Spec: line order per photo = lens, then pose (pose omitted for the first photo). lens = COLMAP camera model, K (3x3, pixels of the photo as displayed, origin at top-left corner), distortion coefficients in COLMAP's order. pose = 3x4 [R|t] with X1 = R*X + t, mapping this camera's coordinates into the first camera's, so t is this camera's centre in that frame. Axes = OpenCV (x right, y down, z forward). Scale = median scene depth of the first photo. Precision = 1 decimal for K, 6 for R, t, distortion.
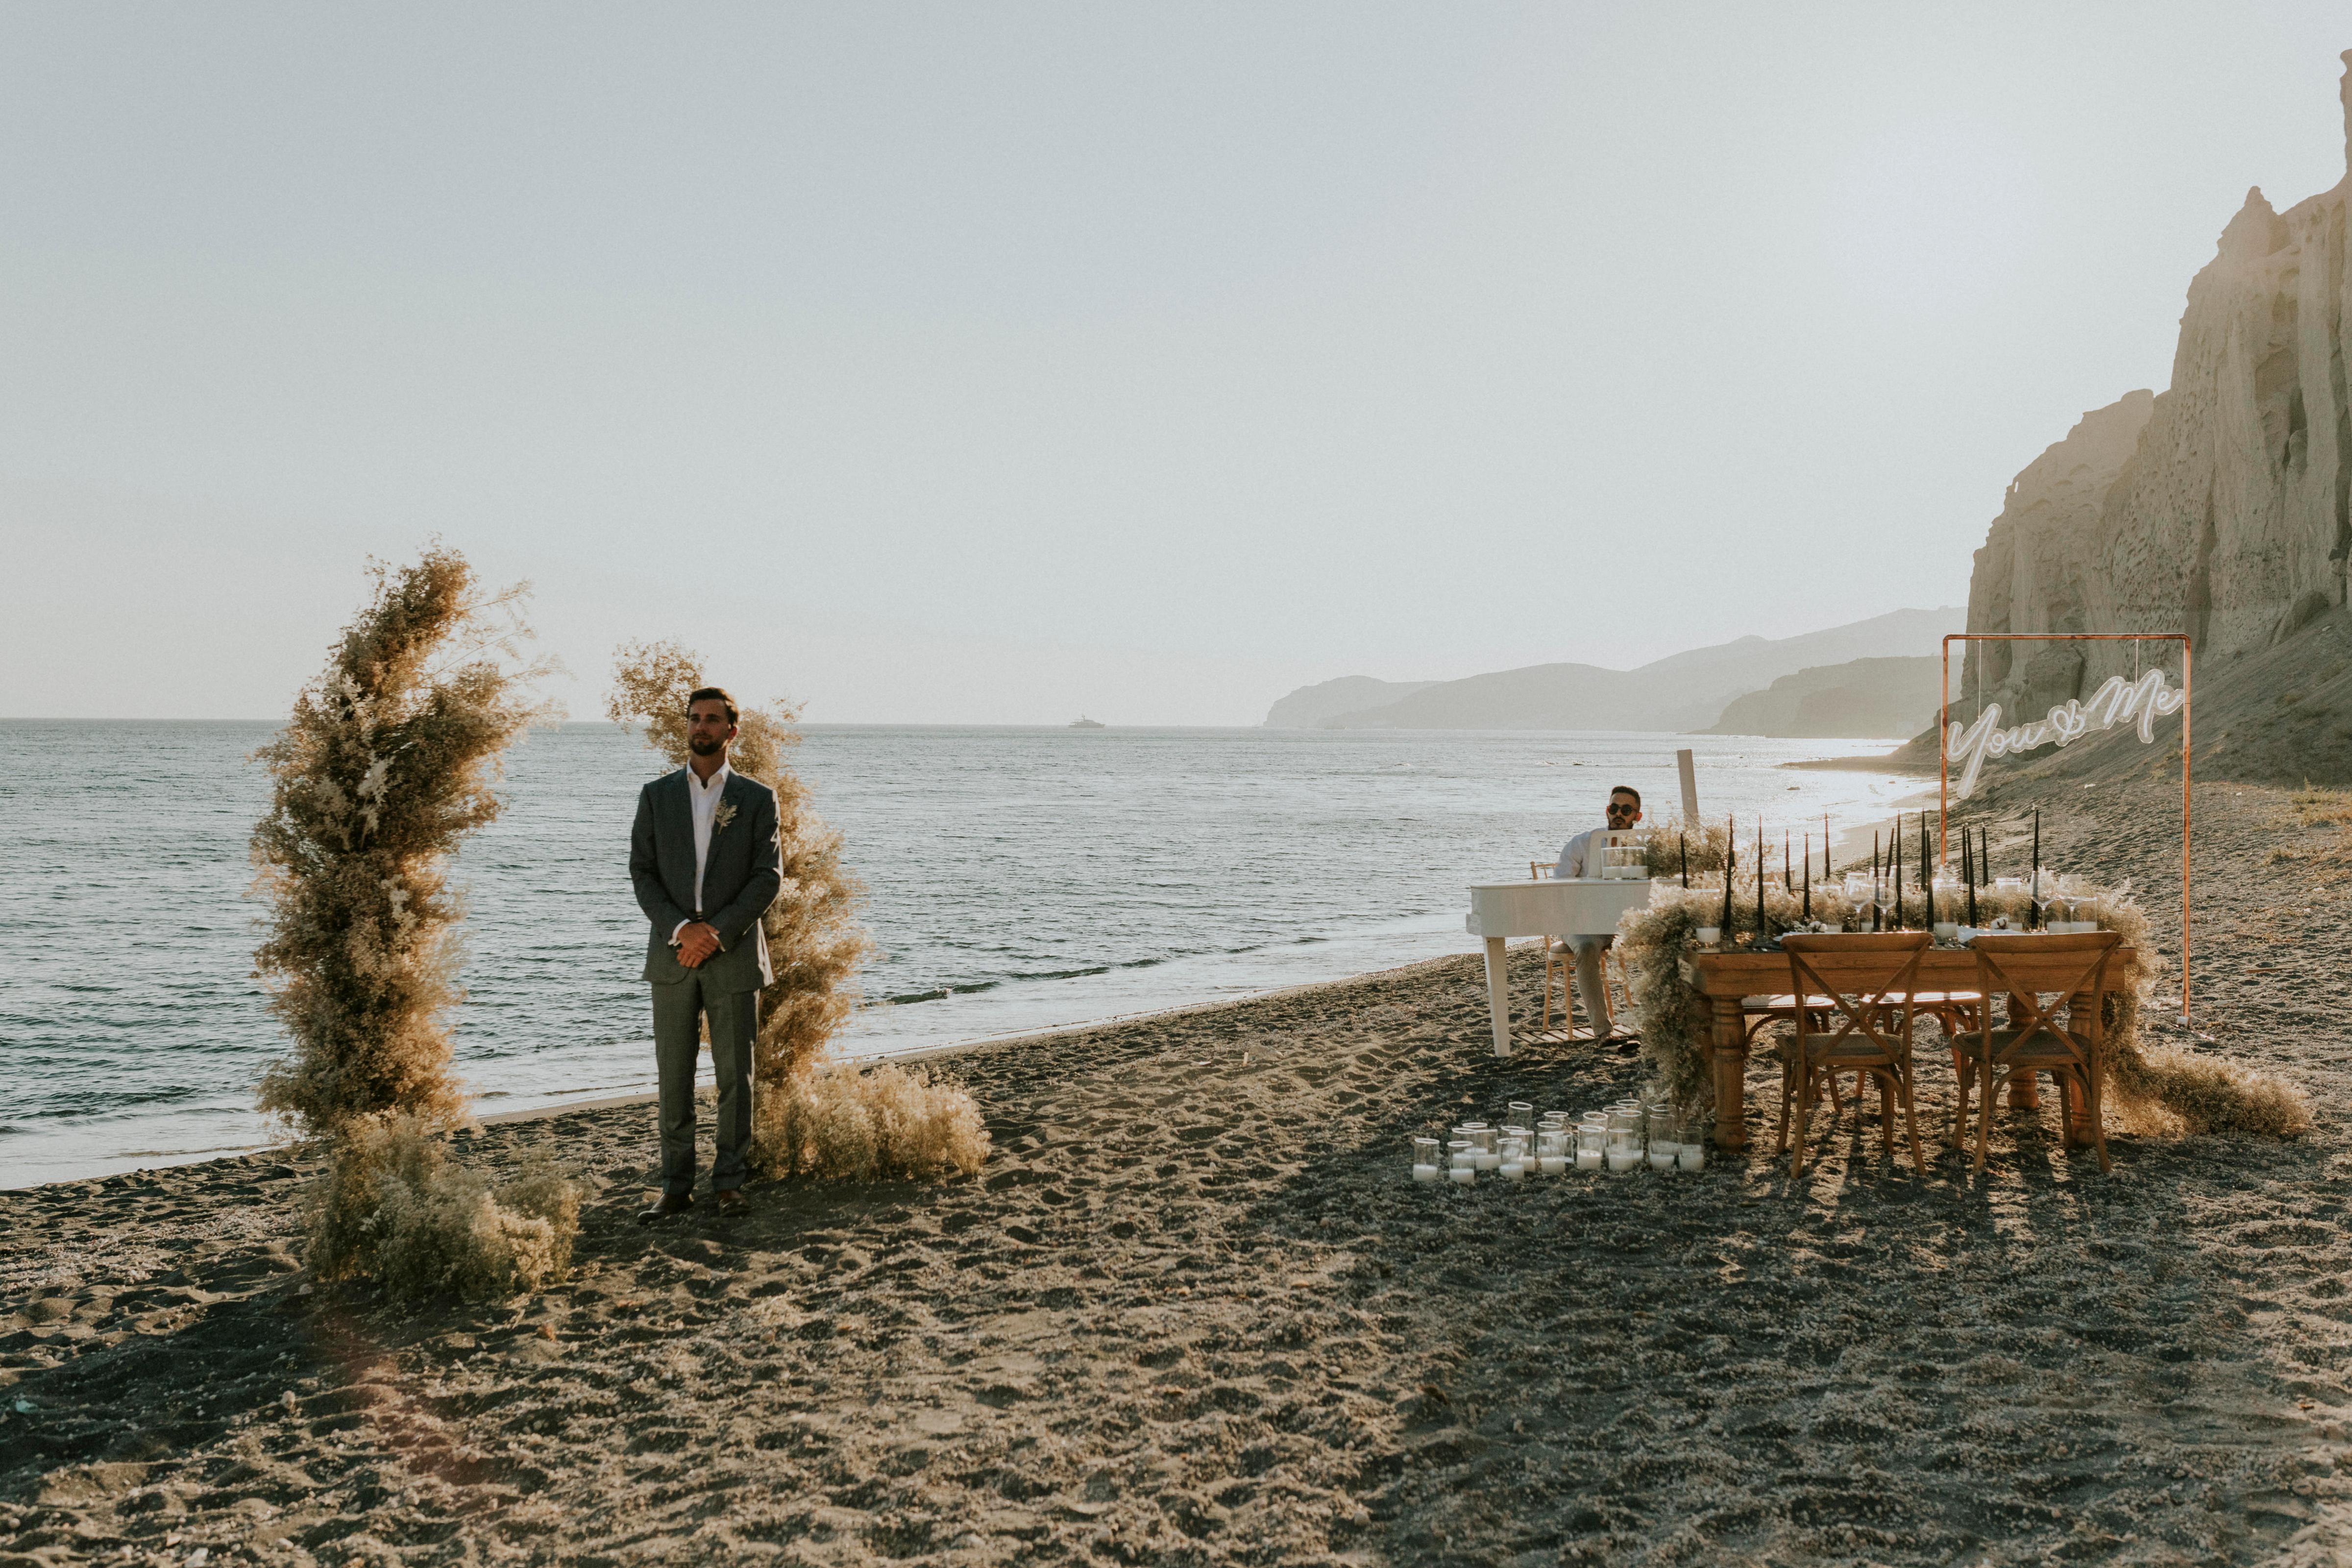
lens RADIAL K [[2181.4, 0, 1176.0], [0, 2181.4, 784.0], [0, 0, 1]] dist [-0.000371, -0.001497]
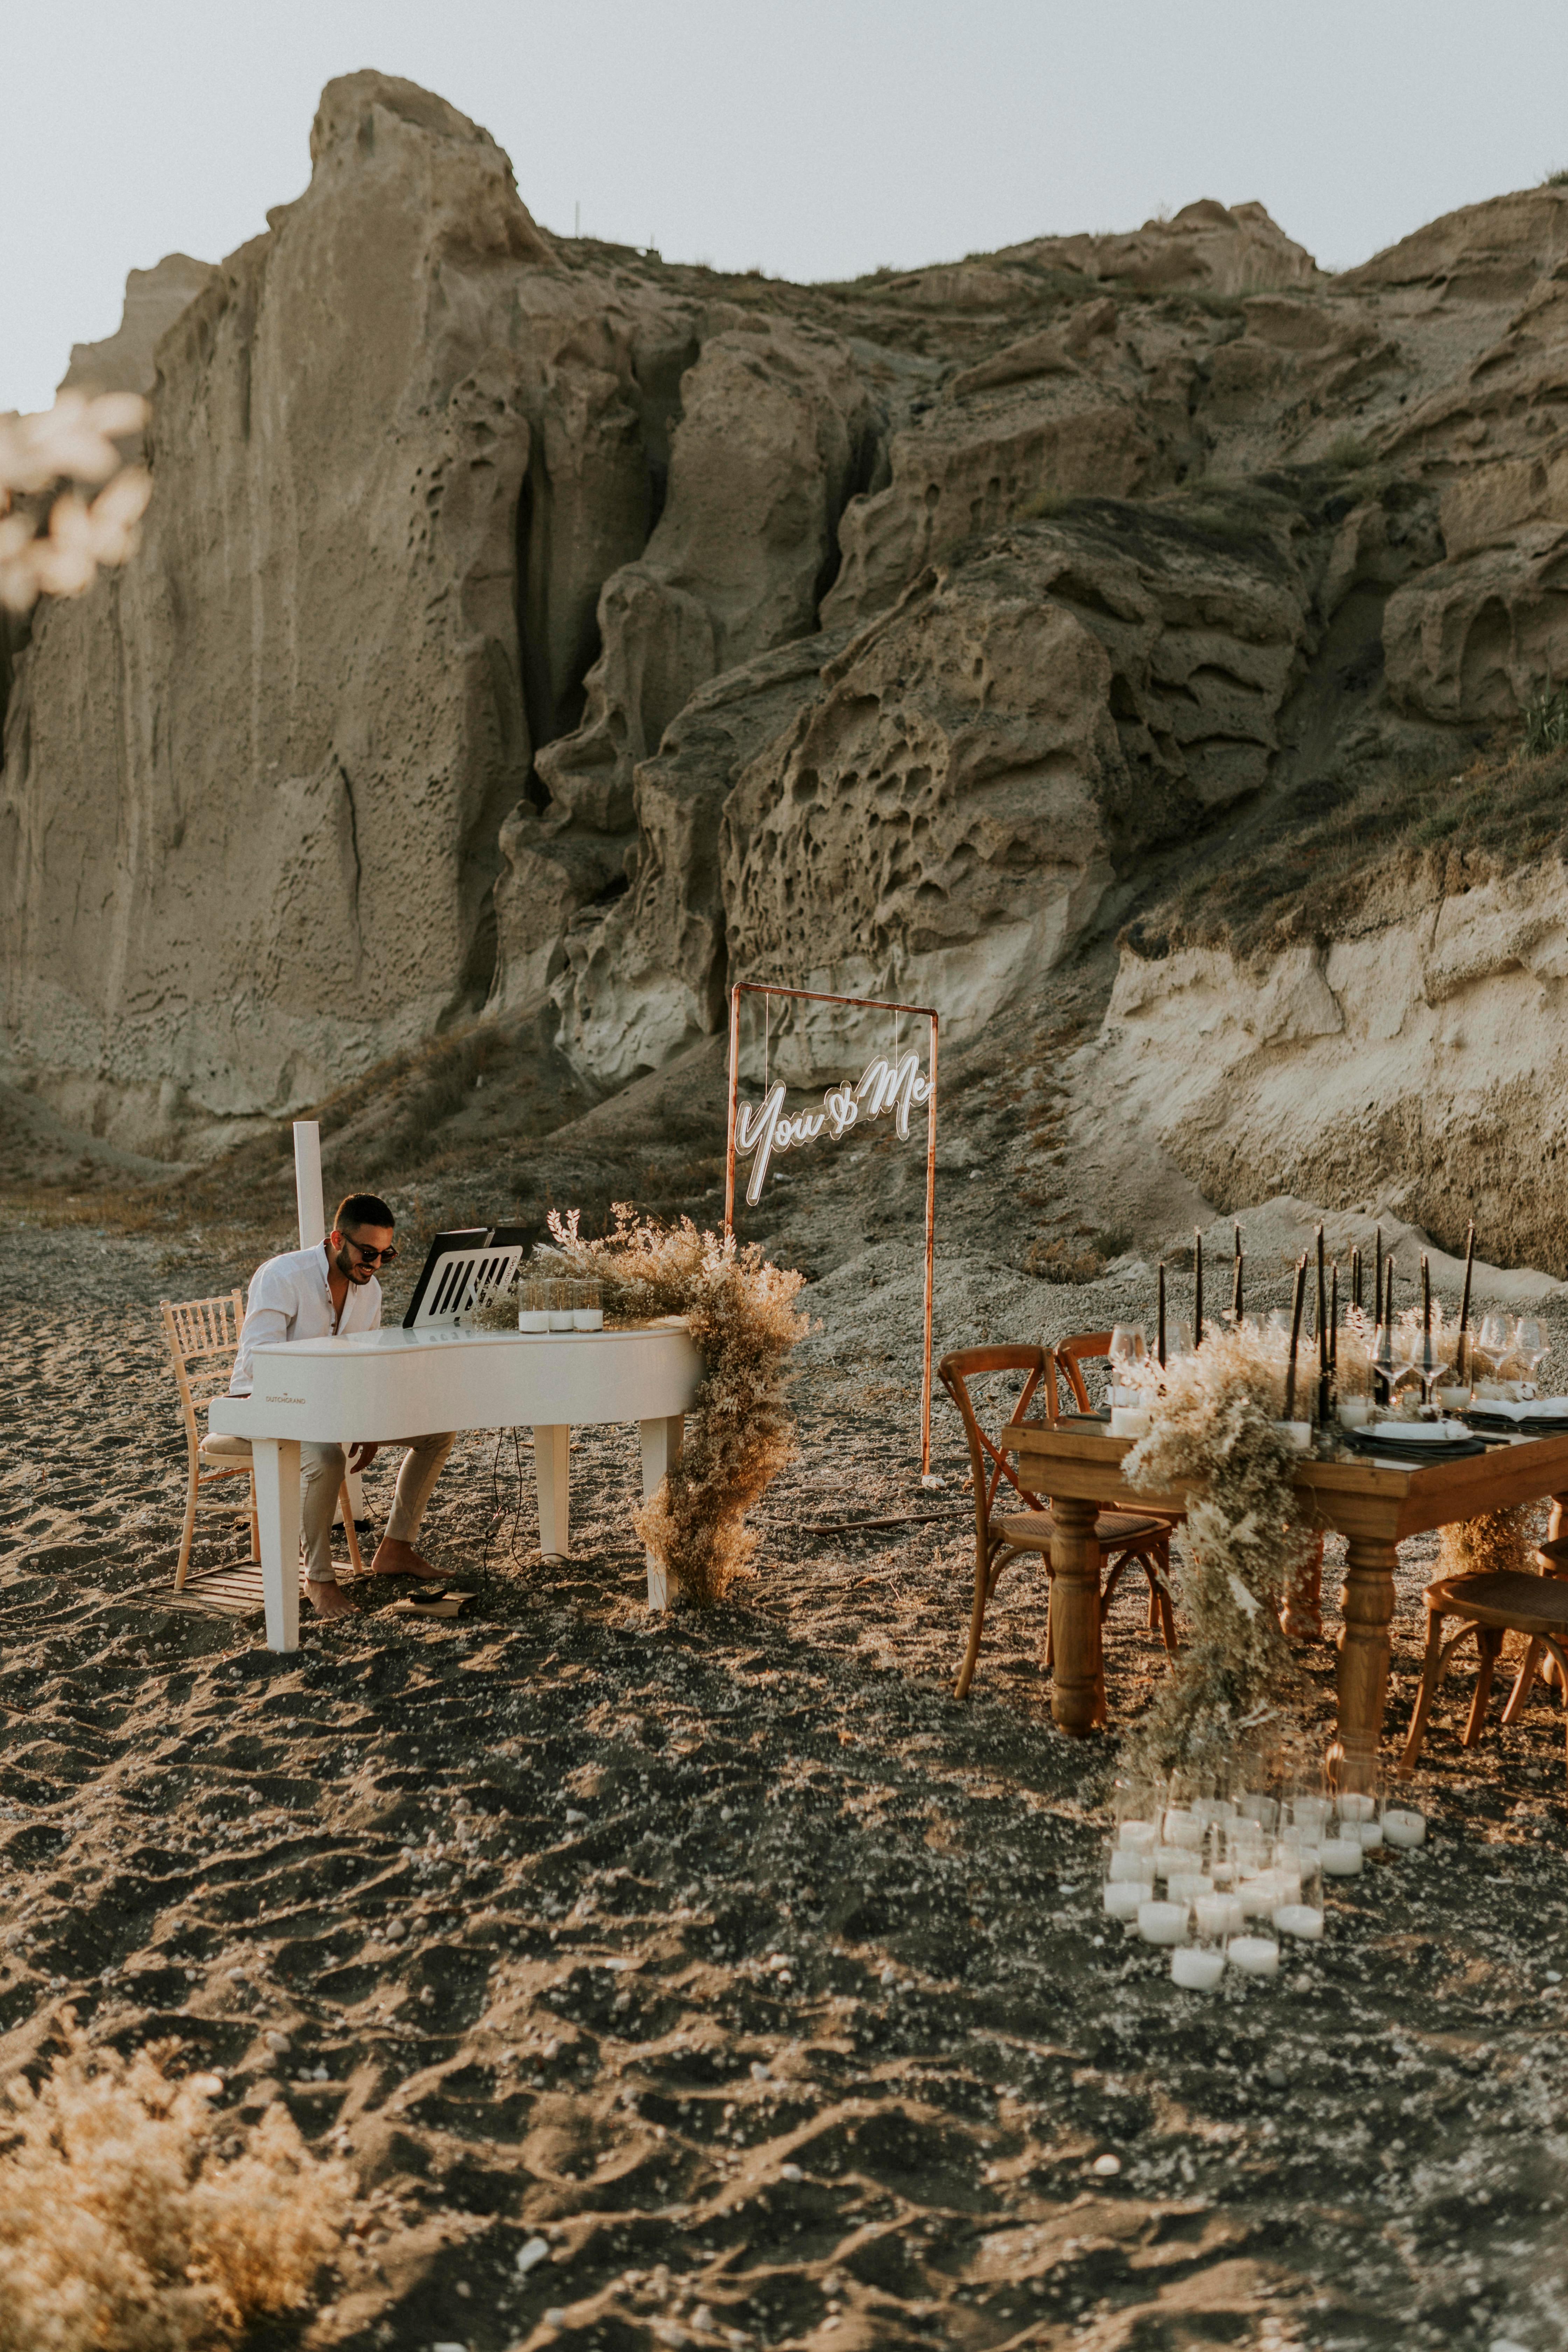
lens RADIAL K [[2198.5, 0, 784.0], [0, 2198.5, 1176.0], [0, 0, 1]] dist [-0.003561, 0.009144]
pose [[0.566386, 0.025551, 0.823744, -0.250456], [-0.023138, 0.999618, -0.015097, 0.008061], [-0.823815, -0.010509, 0.566761, 0.555885]]
